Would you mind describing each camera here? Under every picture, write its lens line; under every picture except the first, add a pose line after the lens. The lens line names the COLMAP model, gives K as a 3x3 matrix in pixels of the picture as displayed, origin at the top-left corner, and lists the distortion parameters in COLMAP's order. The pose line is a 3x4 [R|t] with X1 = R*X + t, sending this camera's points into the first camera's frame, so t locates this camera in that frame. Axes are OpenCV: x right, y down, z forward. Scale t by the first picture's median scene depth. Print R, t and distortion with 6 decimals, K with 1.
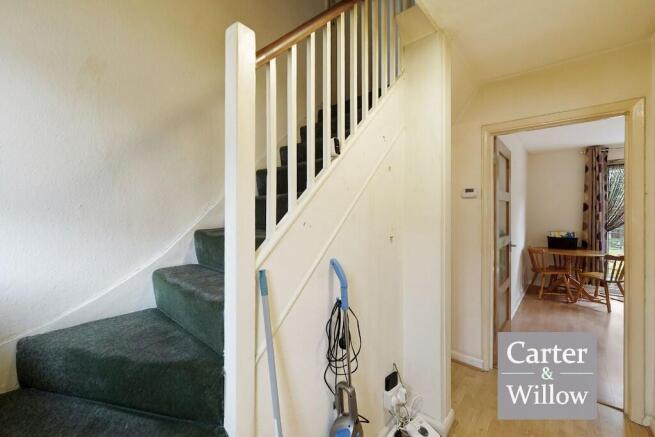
lens RADIAL K [[268.4, 0, 327.1], [0, 268.4, 214.5], [0, 0, 1]] dist [0.001436, -0.000176]
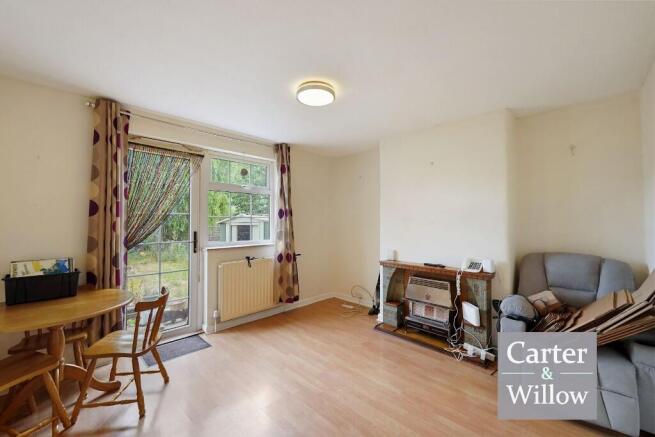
lens RADIAL K [[268.4, 0, 327.1], [0, 268.4, 215.7], [0, 0, 1]] dist [0.001436, -0.000176]
pose [[0.049422, 0.013636, 0.998685, 0.462043], [0.000591, 0.999906, -0.013682, -0.005366], [-0.998778, 0.001266, 0.049409, 0.521241]]
